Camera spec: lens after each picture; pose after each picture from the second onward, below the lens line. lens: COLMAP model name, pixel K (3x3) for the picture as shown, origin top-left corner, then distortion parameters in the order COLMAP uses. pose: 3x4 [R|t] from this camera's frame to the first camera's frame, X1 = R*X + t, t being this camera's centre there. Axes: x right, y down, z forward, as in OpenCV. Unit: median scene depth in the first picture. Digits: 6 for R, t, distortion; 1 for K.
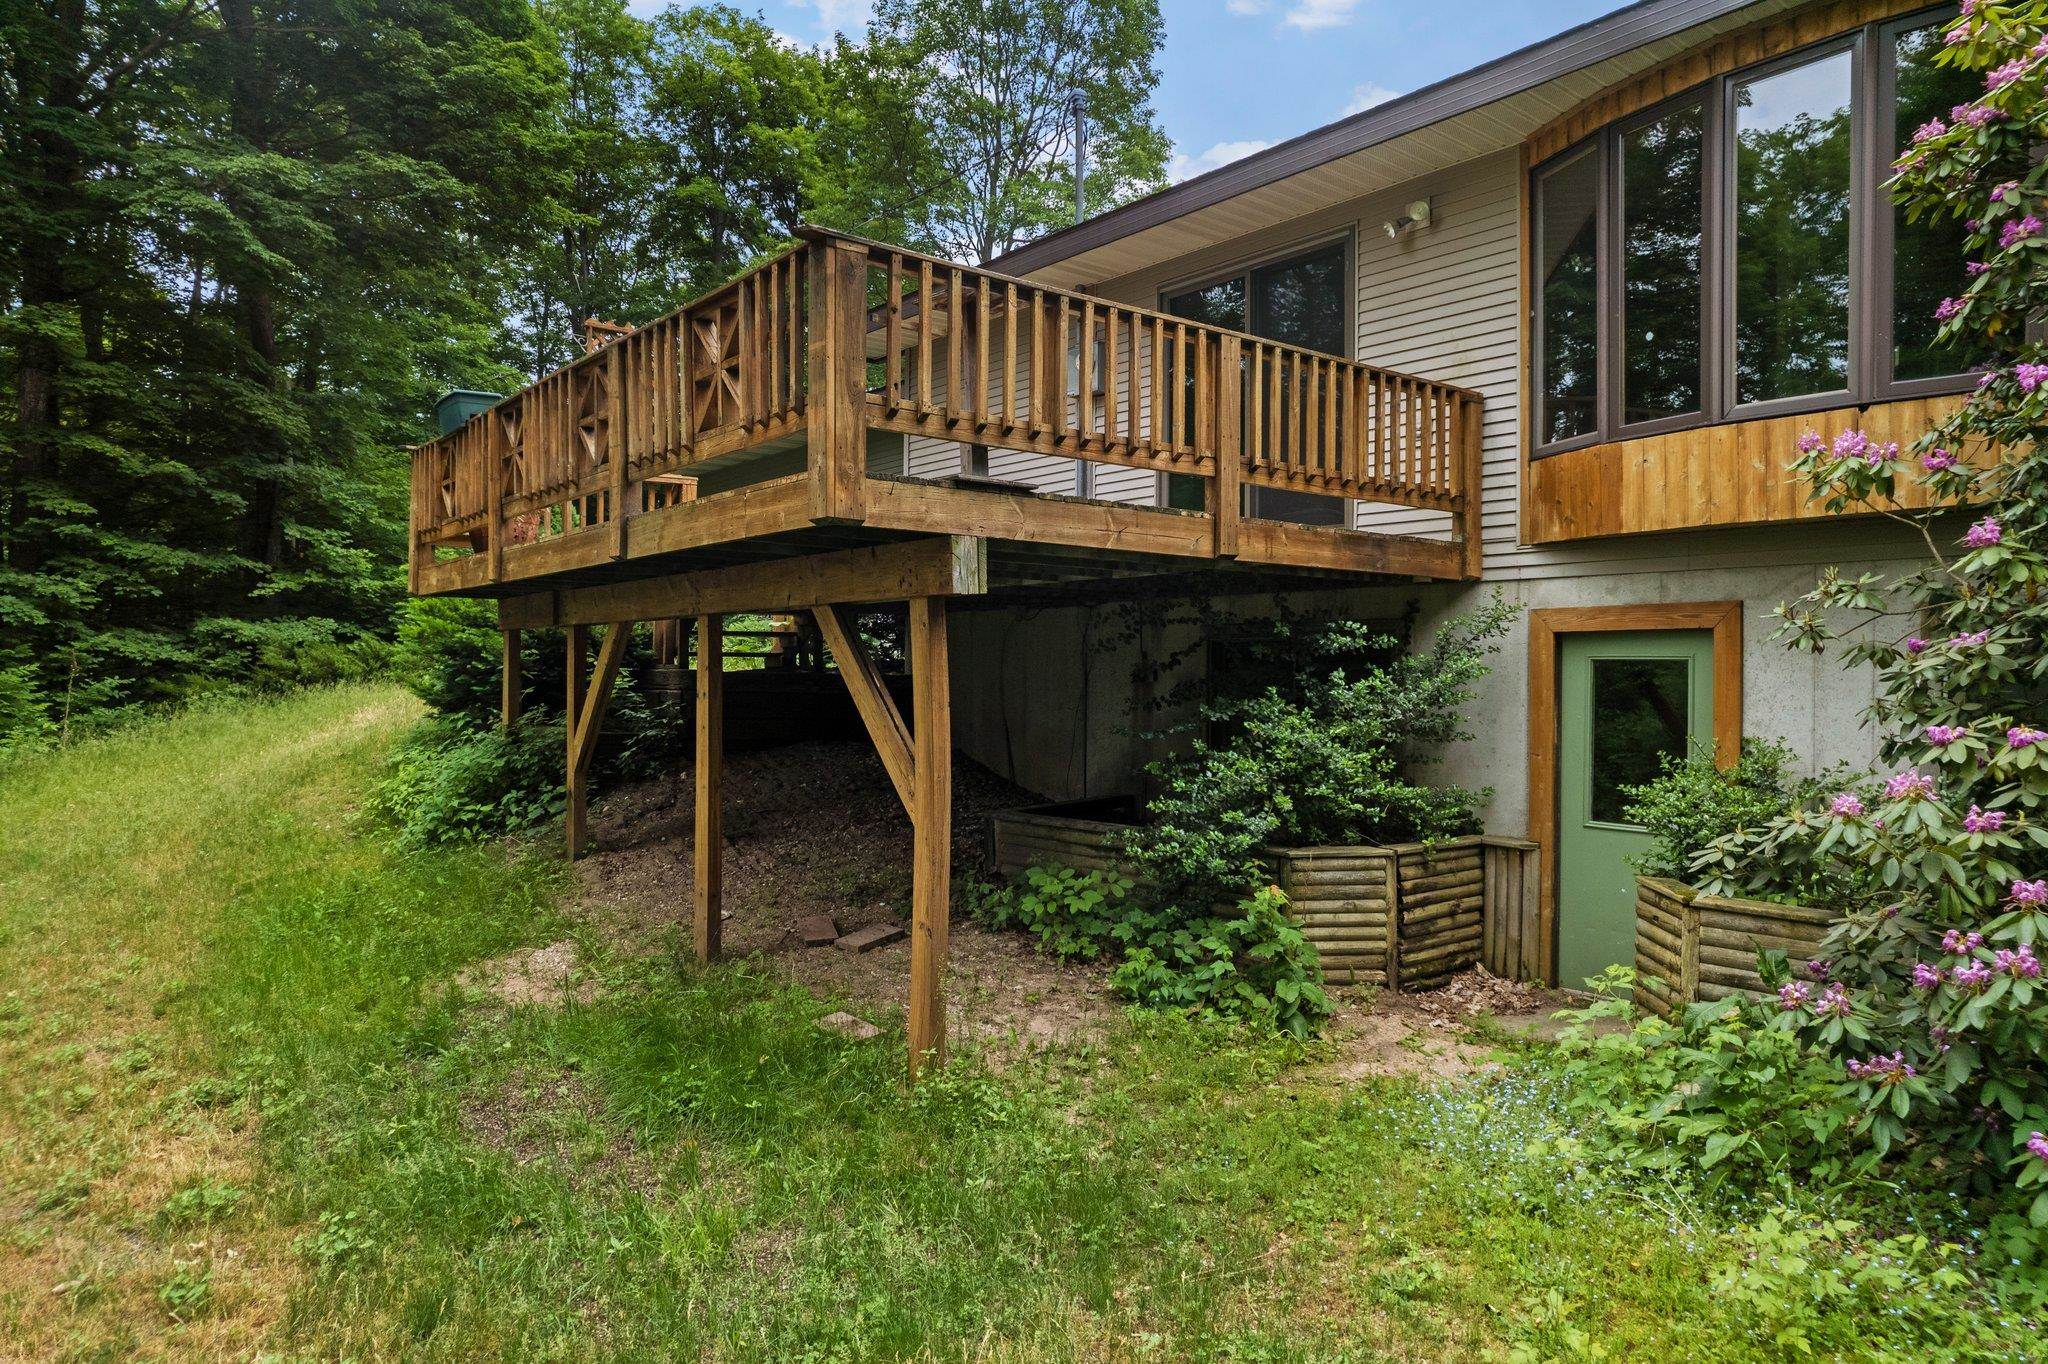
lens RADIAL K [[1305.3, 0, 1071.9], [0, 1305.3, 718.2], [0, 0, 1]] dist [-0.082697, 0.072091]
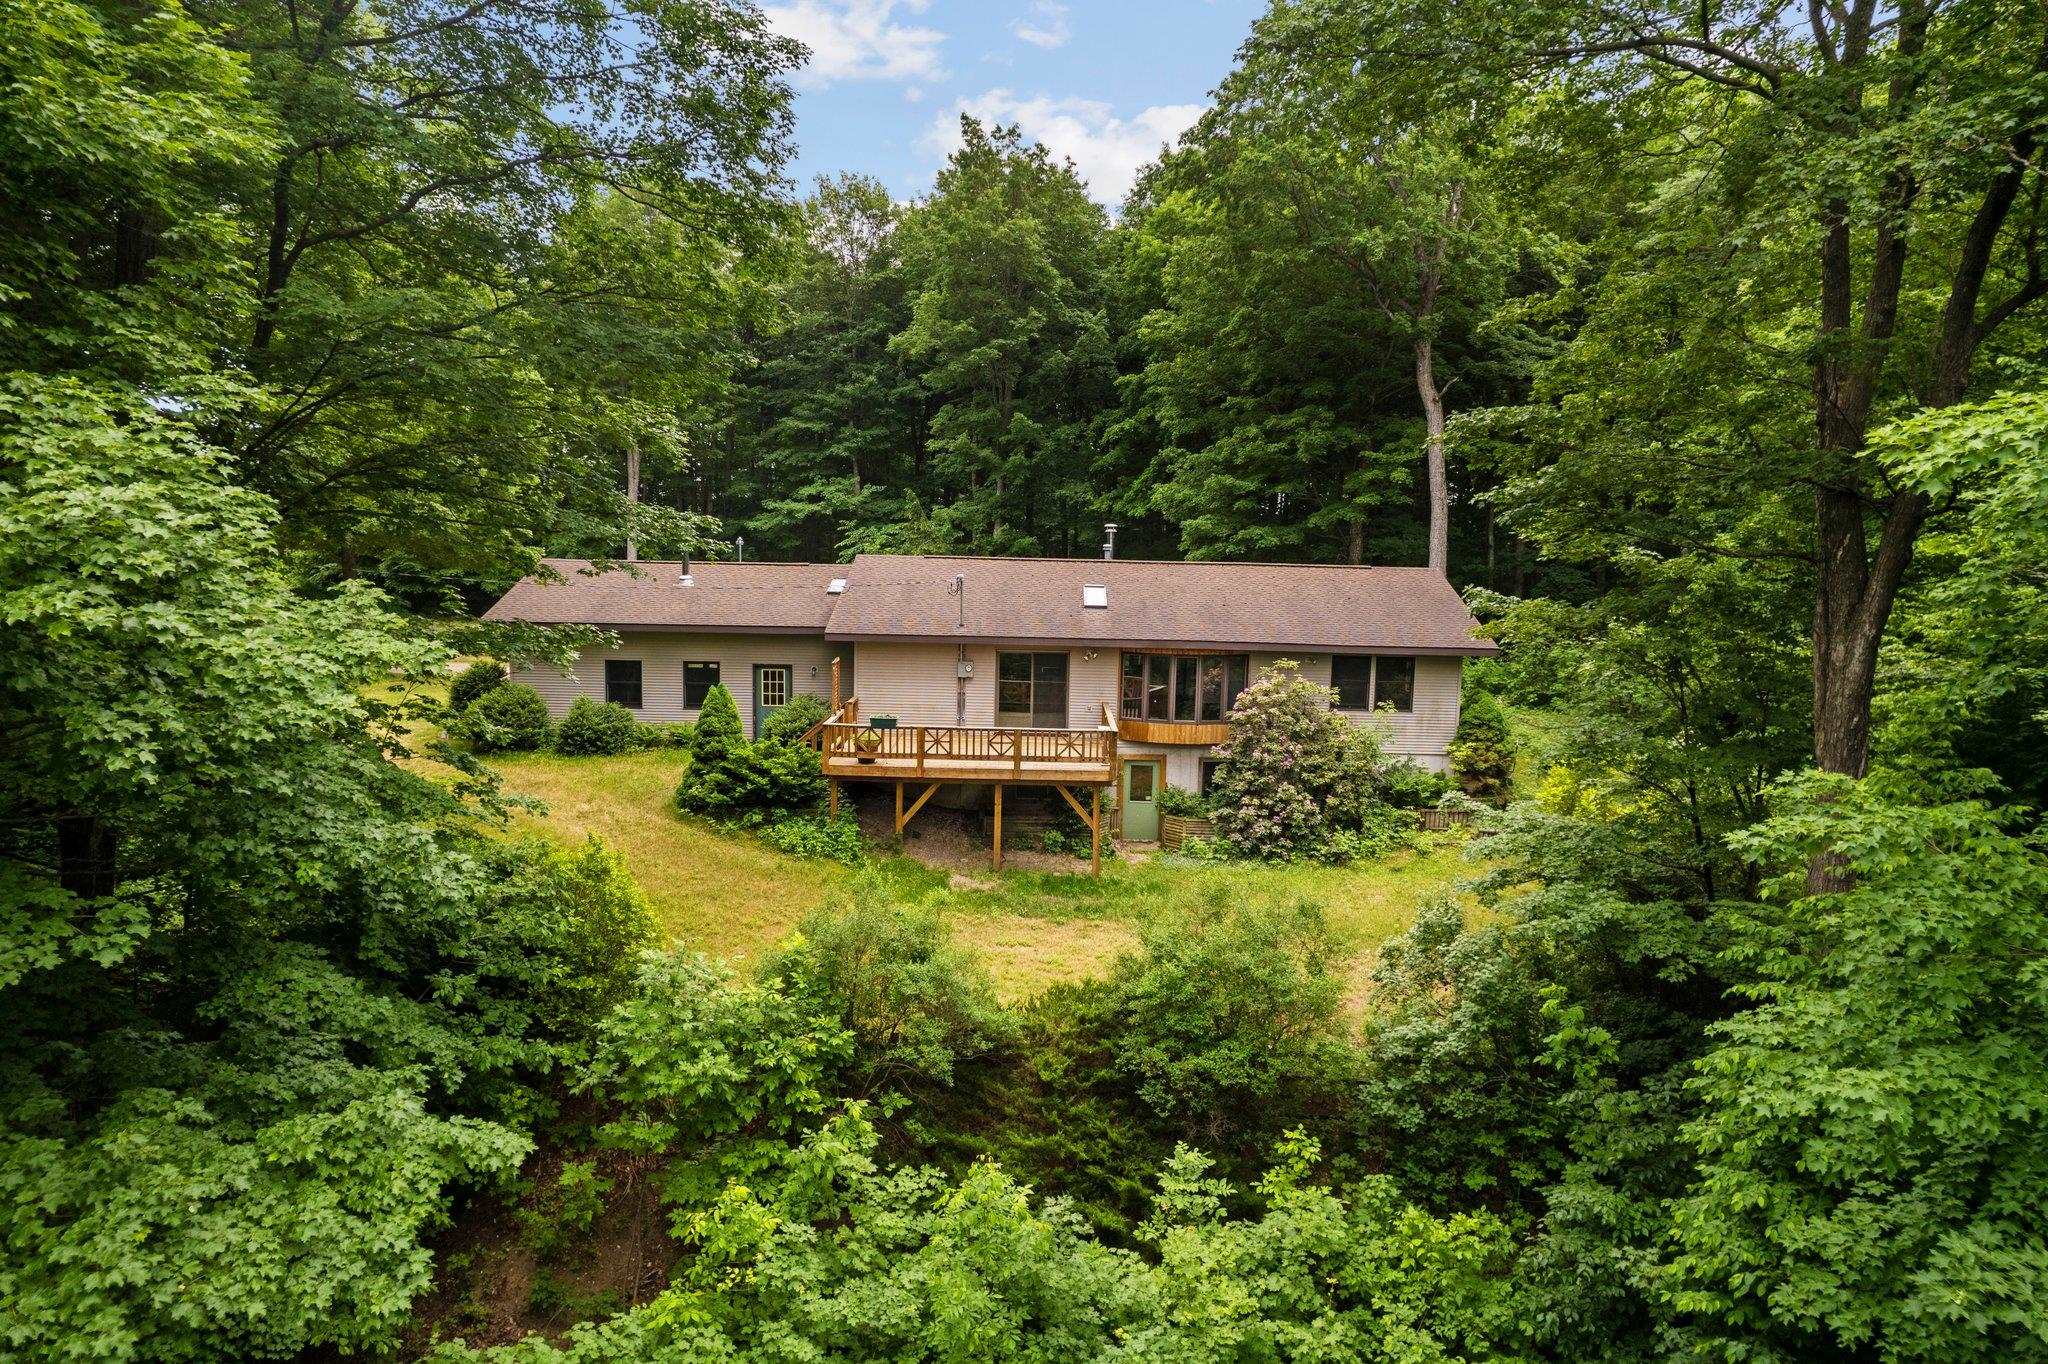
lens RADIAL K [[1319.0, 0, 1024.0], [0, 1319.0, 682.0], [0, 0, 1]] dist [-0.036847, -0.000727]
pose [[0.656949, -0.079469, 0.749735, -3.244610], [0.008318, 0.995133, 0.098192, -0.785222], [-0.753889, -0.058271, 0.654413, -1.678012]]
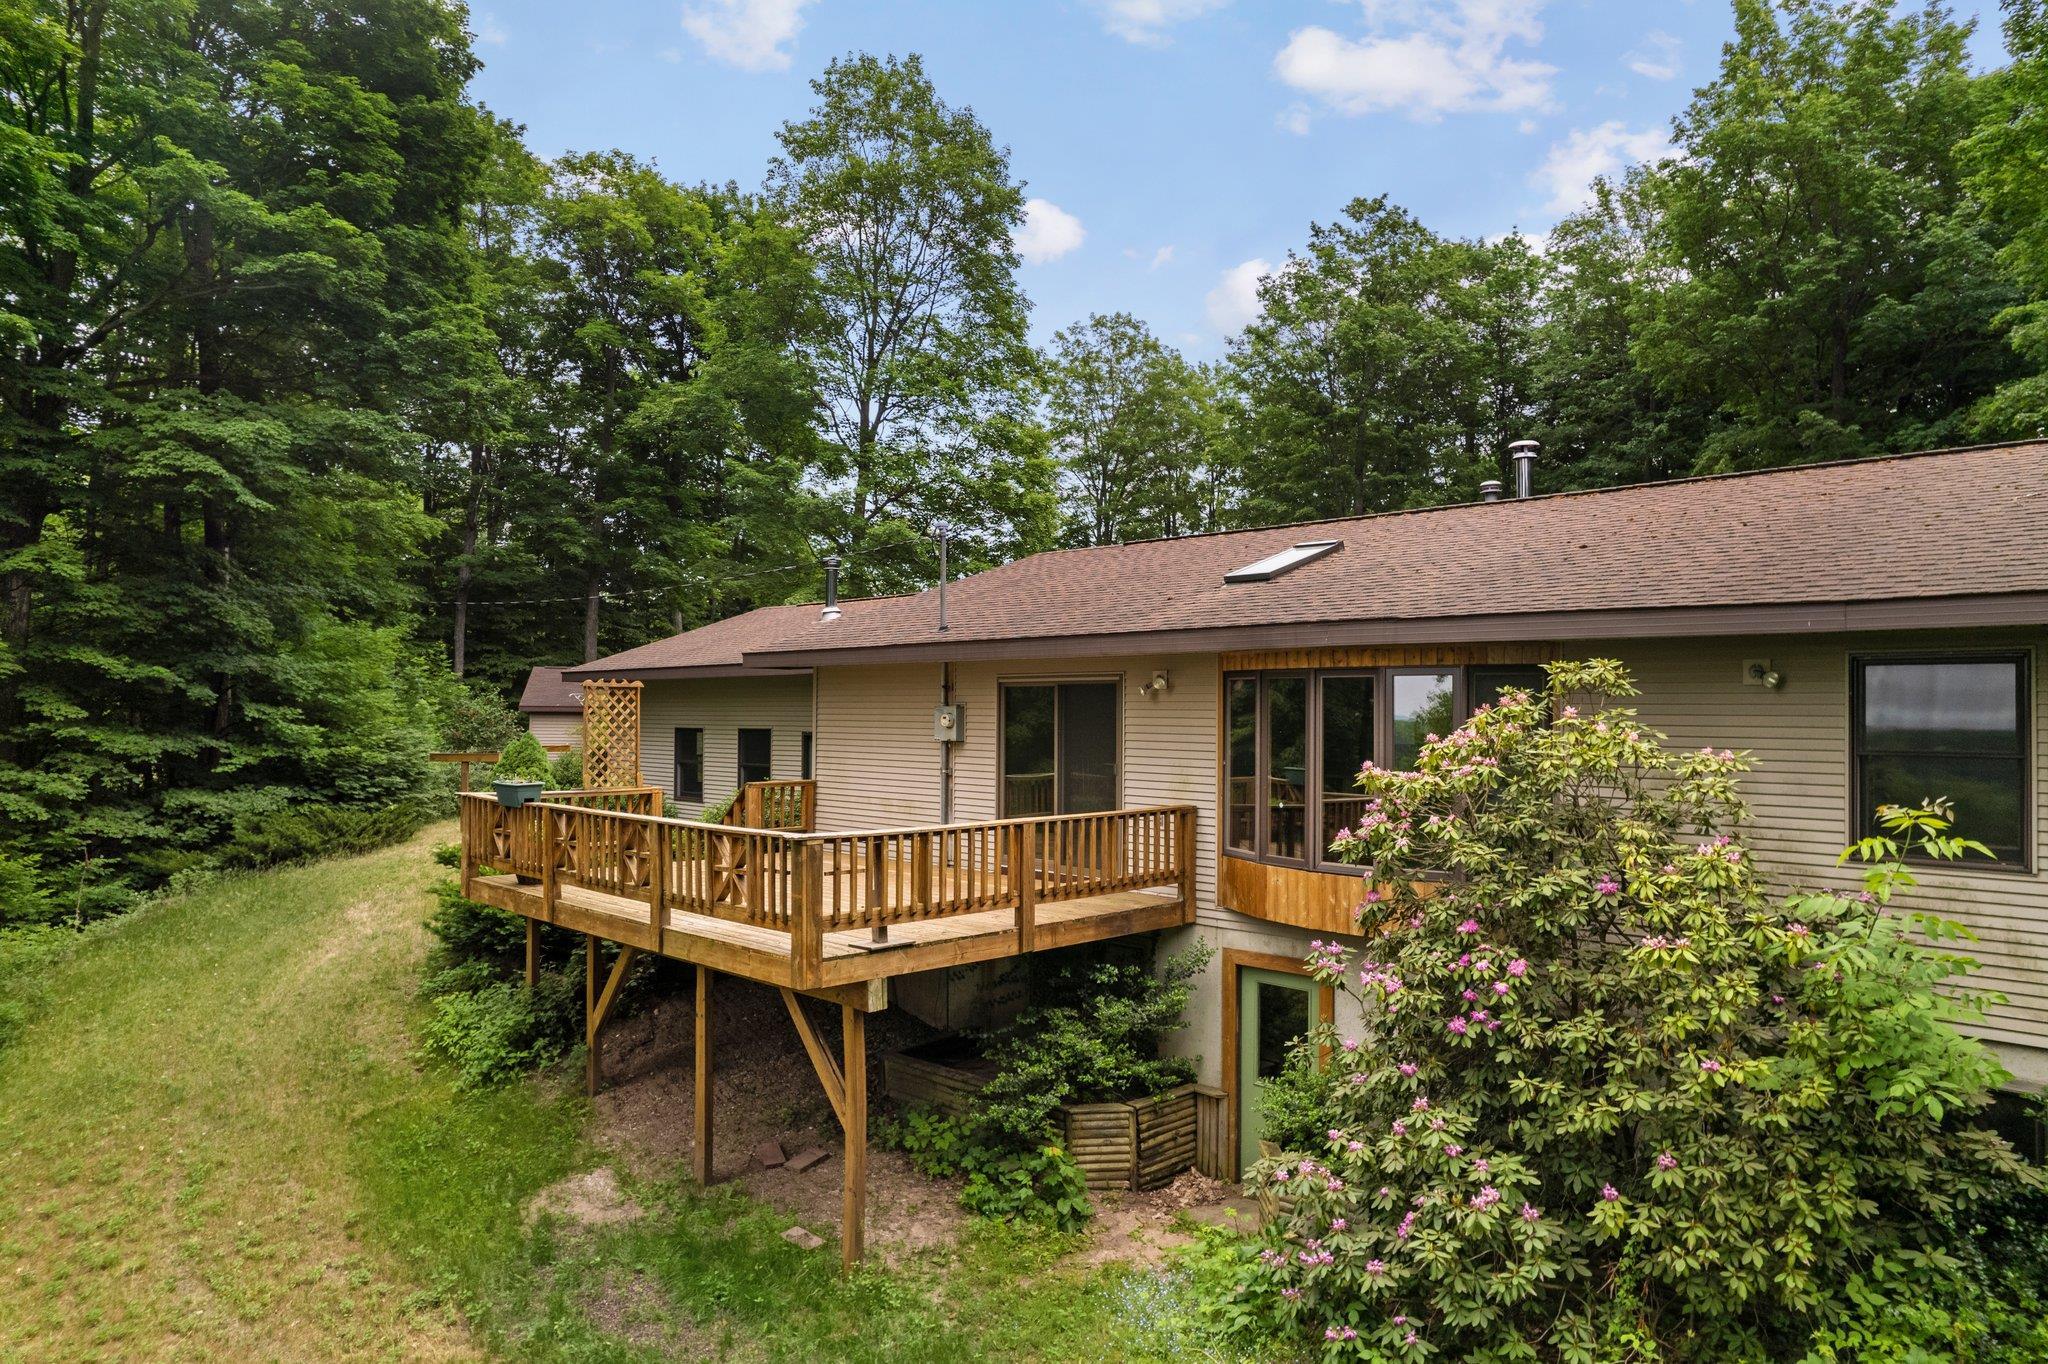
lens RADIAL K [[1305.3, 0, 1071.9], [0, 1305.3, 718.2], [0, 0, 1]] dist [-0.082697, 0.072091]
pose [[0.995274, -0.001129, 0.097098, 0.011368], [0.003853, 0.999604, -0.027863, -0.332226], [-0.097028, 0.028106, 0.994885, -0.612834]]
